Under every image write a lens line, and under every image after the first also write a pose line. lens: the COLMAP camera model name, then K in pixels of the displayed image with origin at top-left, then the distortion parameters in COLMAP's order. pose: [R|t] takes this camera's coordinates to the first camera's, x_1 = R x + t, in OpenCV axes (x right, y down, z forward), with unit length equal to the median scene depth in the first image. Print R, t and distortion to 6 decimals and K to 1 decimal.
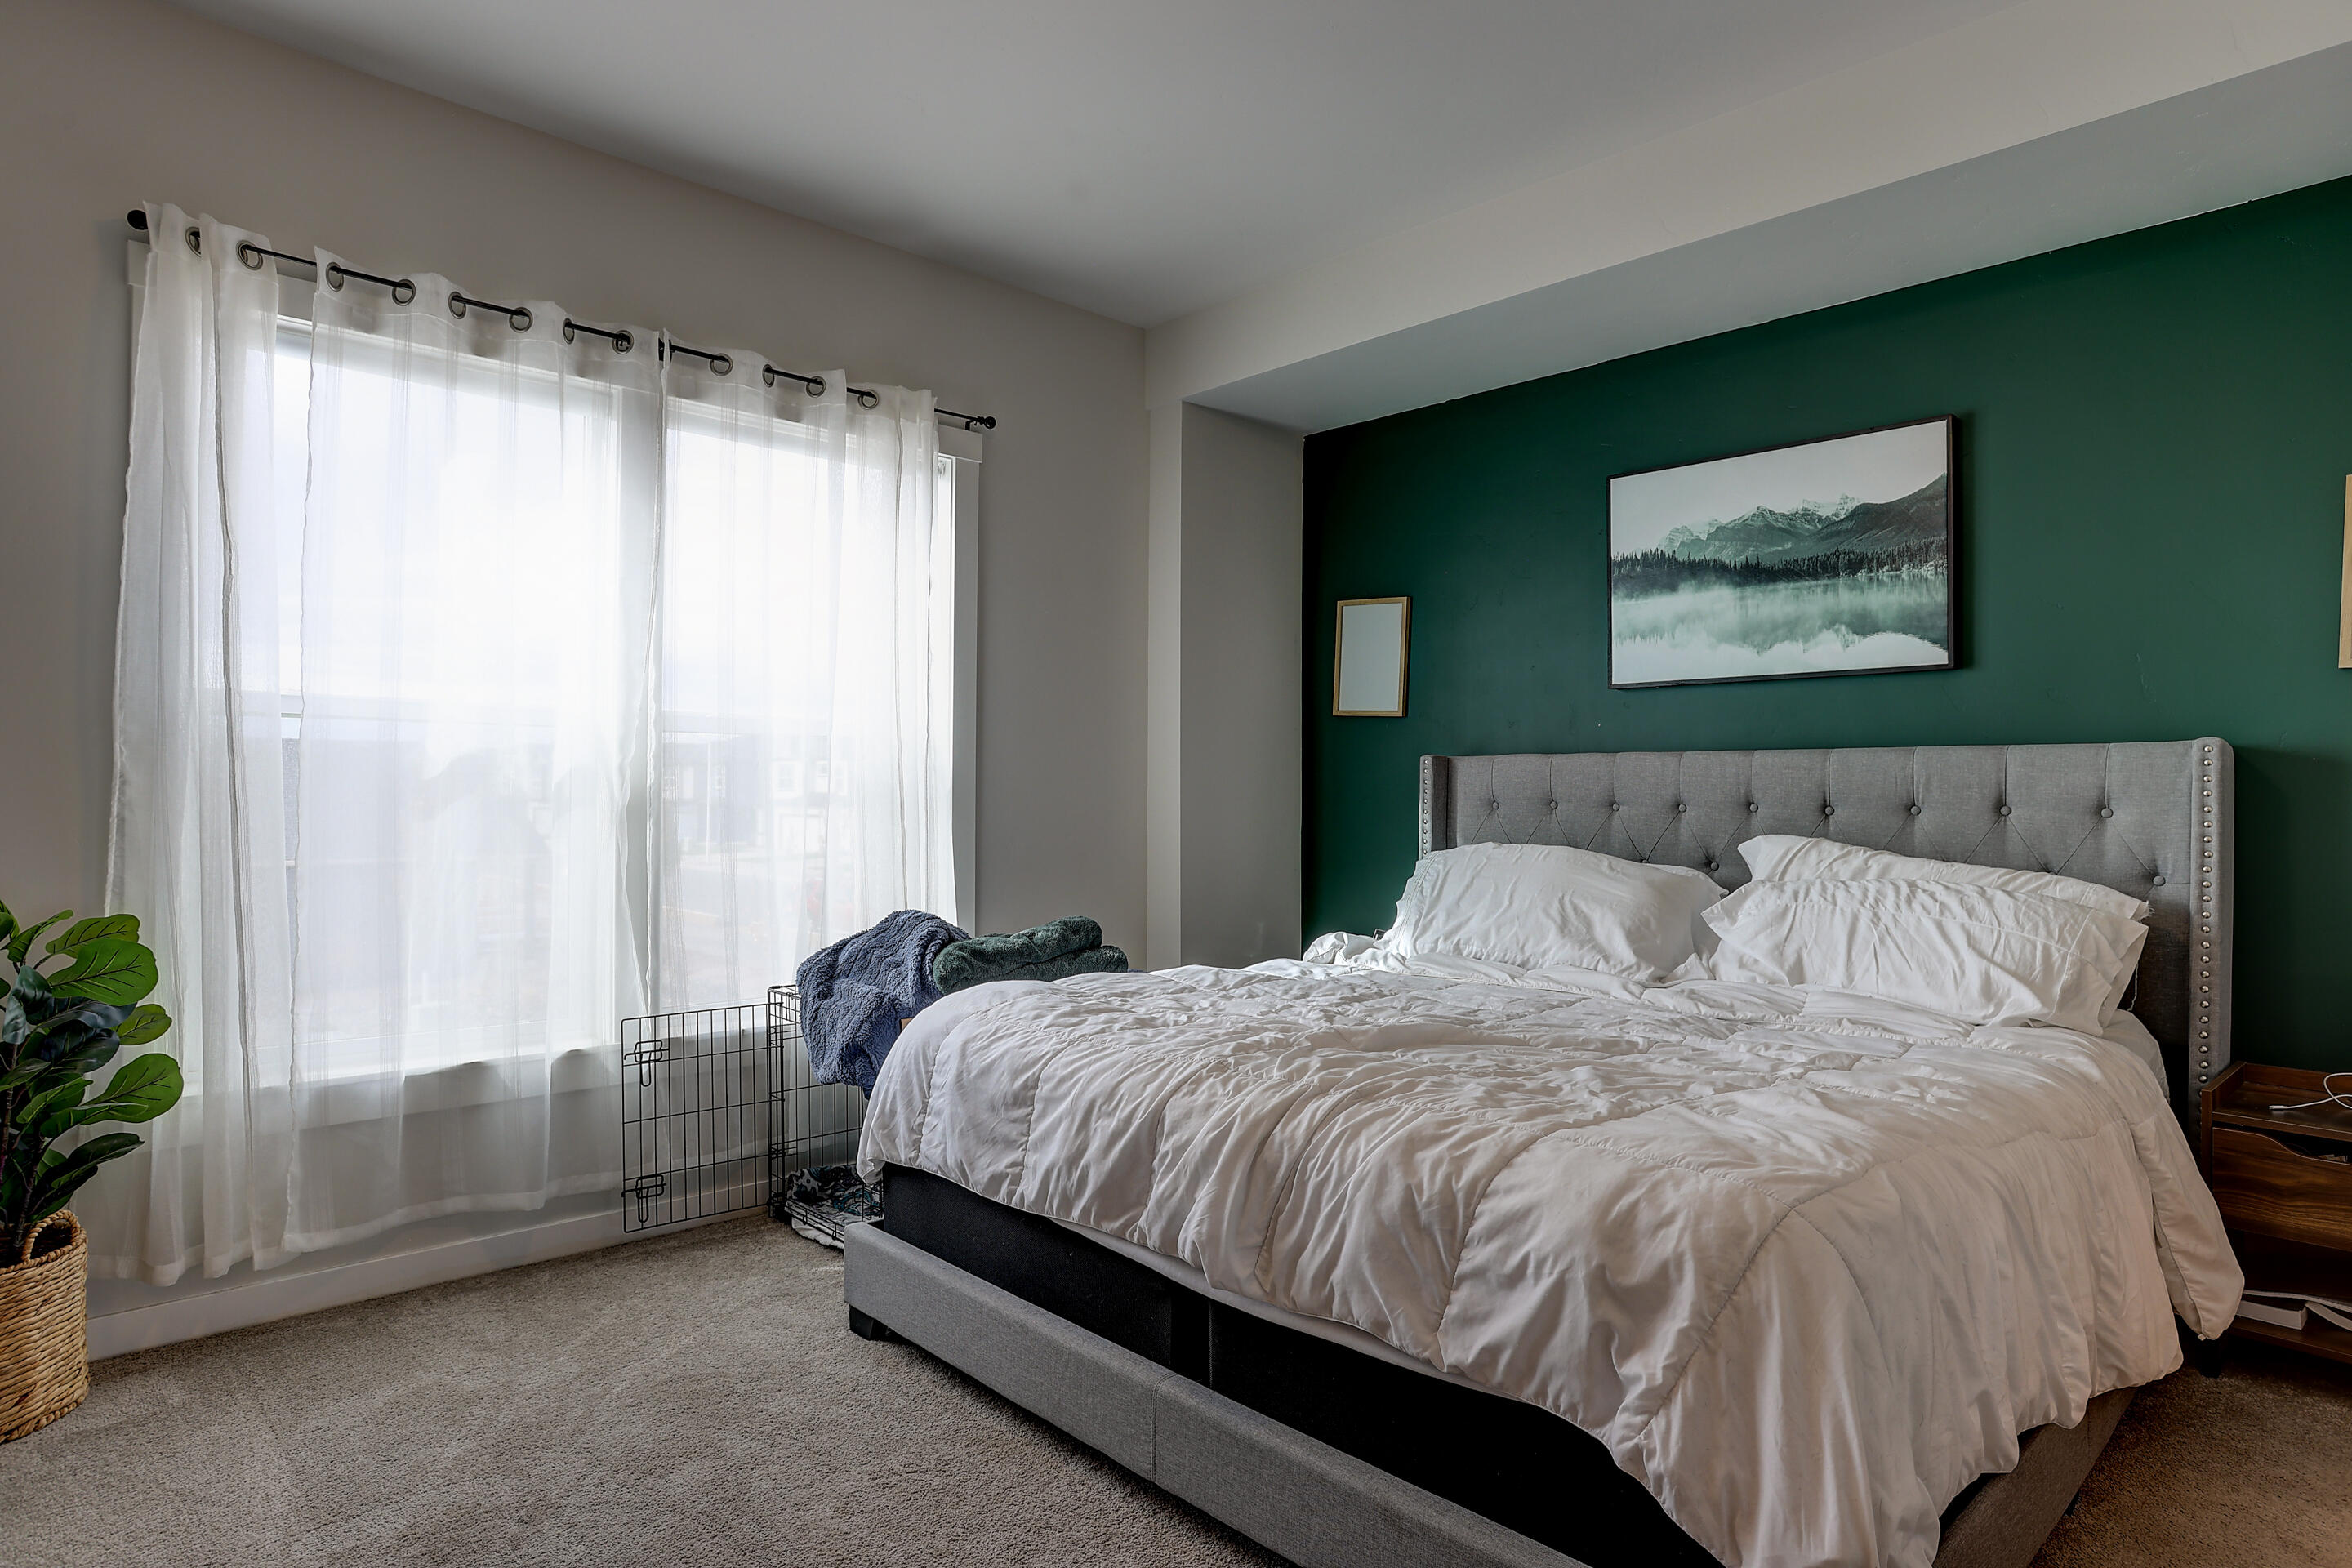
lens RADIAL K [[1353.5, 0, 1177.0], [0, 1353.5, 786.8], [0, 0, 1]] dist [-0.057443, 0.025804]
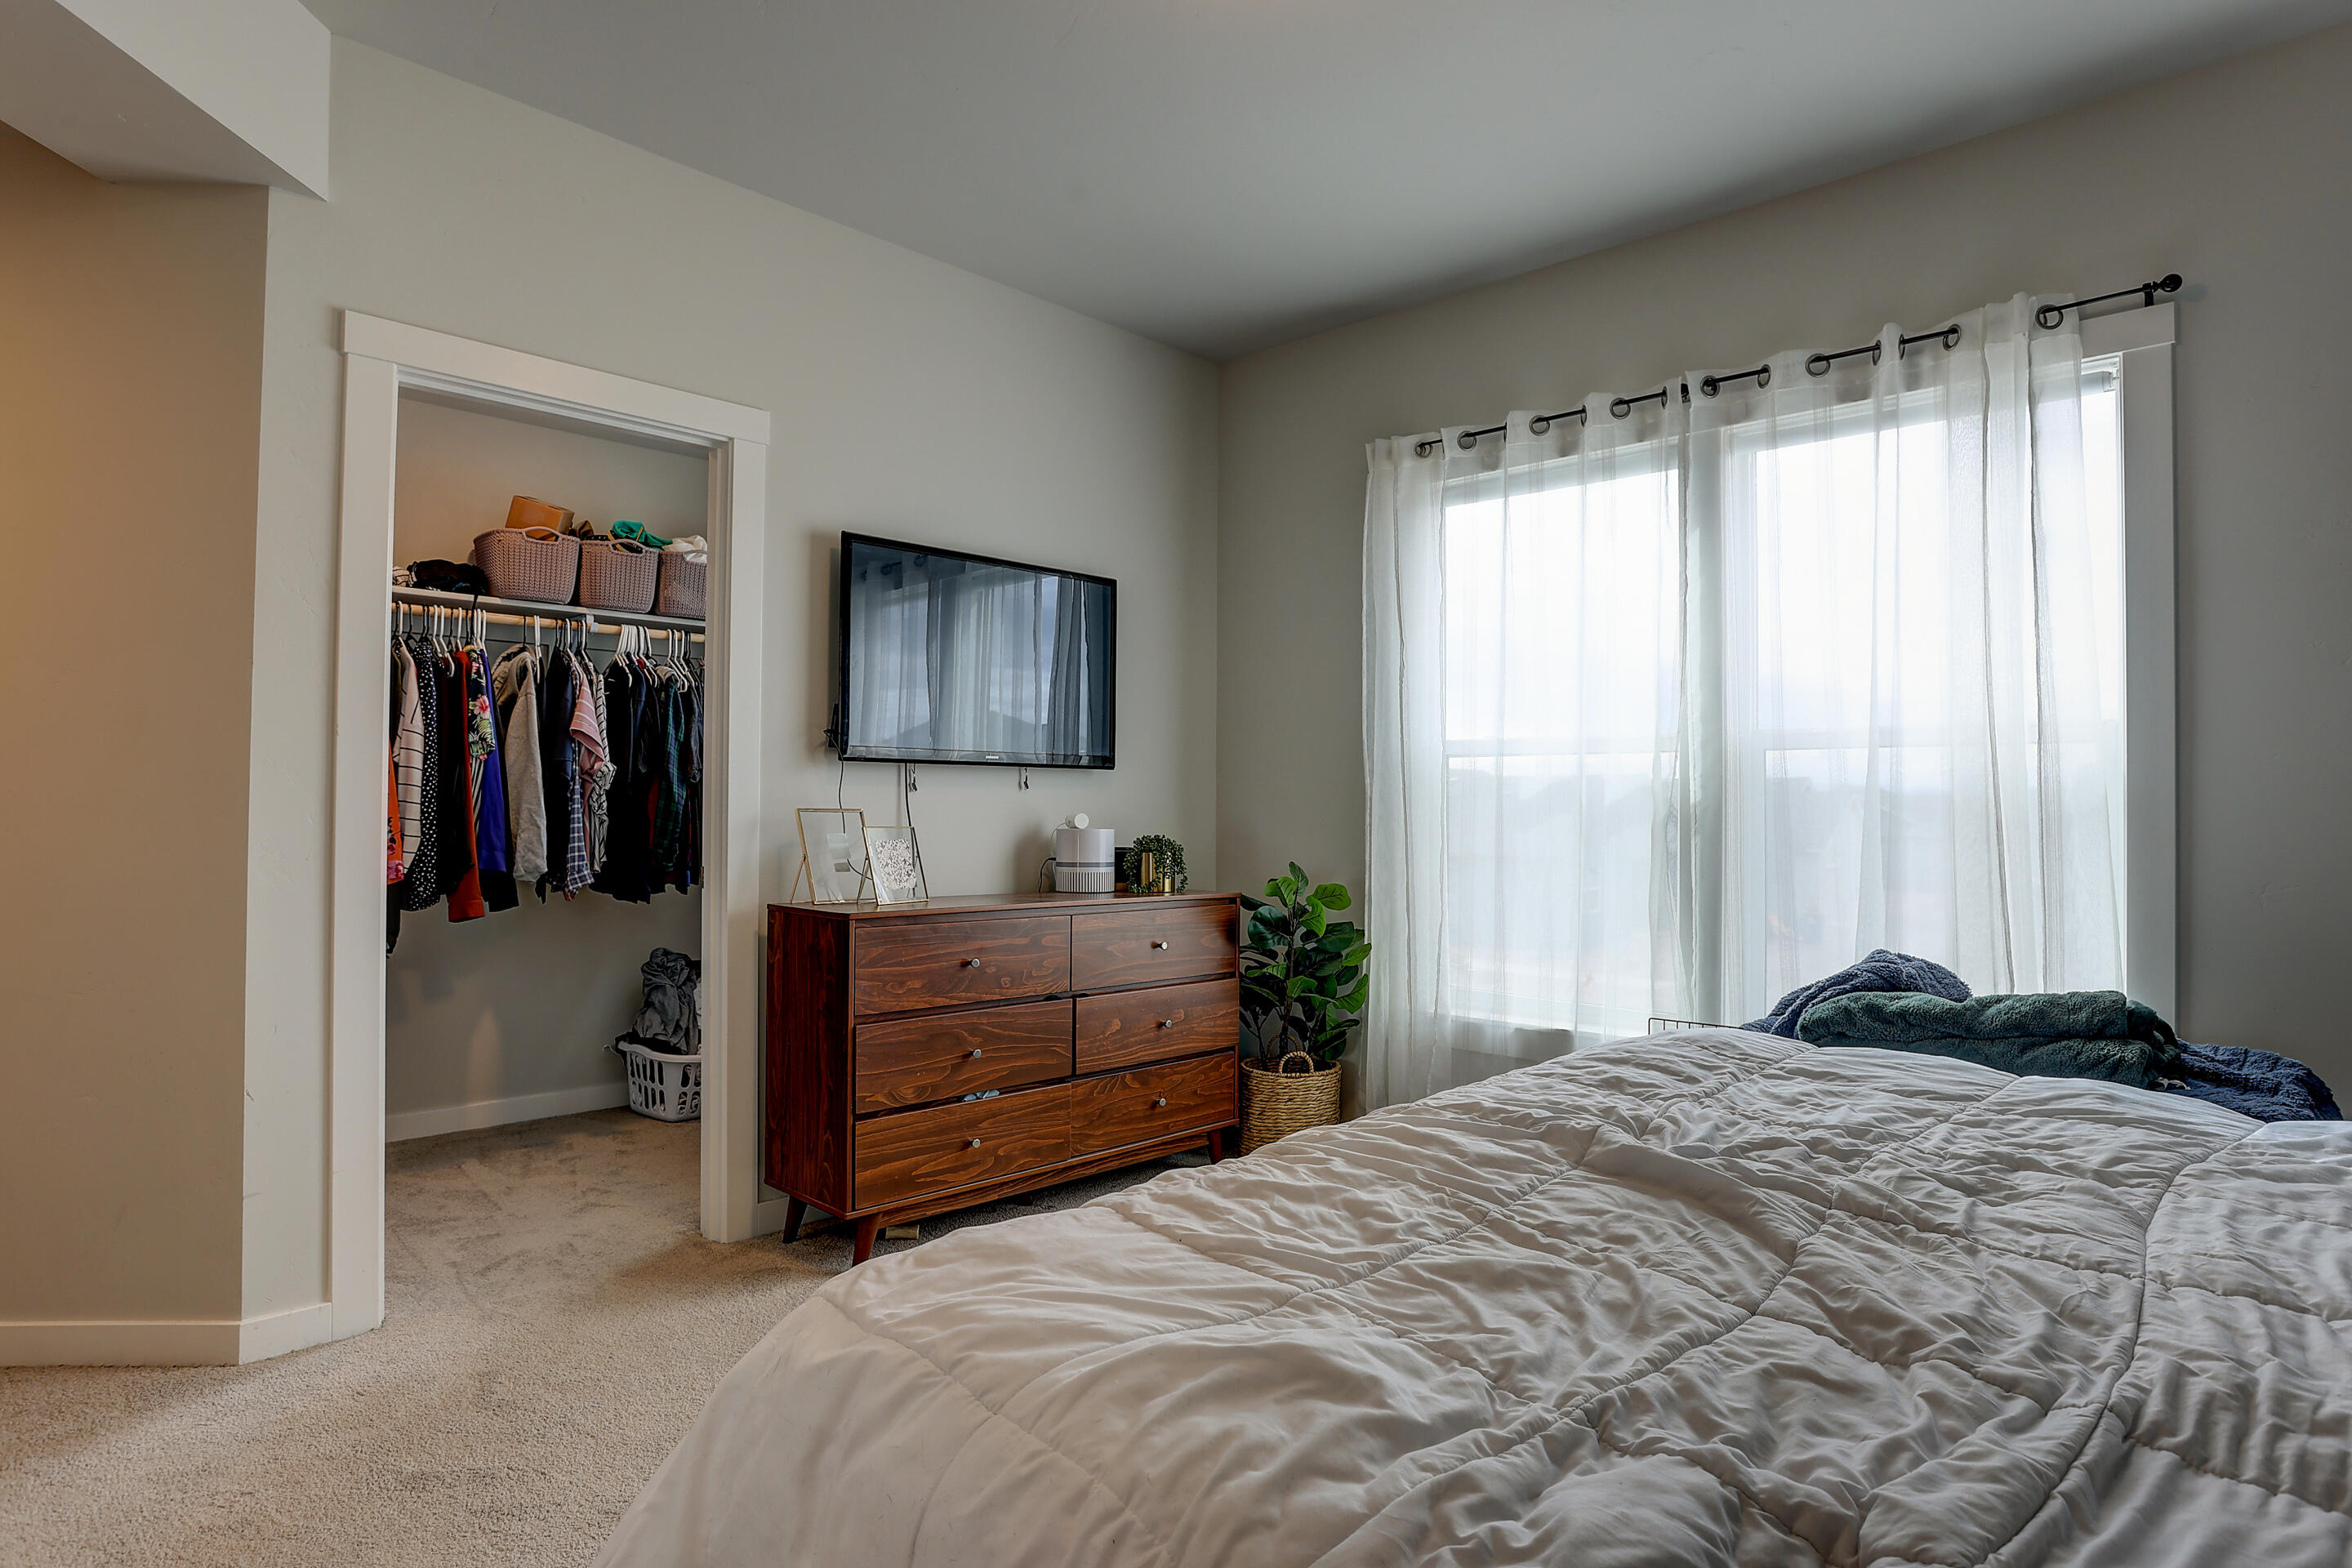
lens RADIAL K [[1248.3, 0, 1177.2], [0, 1248.3, 789.5], [0, 0, 1]] dist [-0.057742, 0.019587]
pose [[0.036804, -0.018902, -0.999144, 0.549324], [-0.000454, 0.999821, -0.018932, 0.006113], [0.999322, 0.001150, 0.036789, 0.544136]]
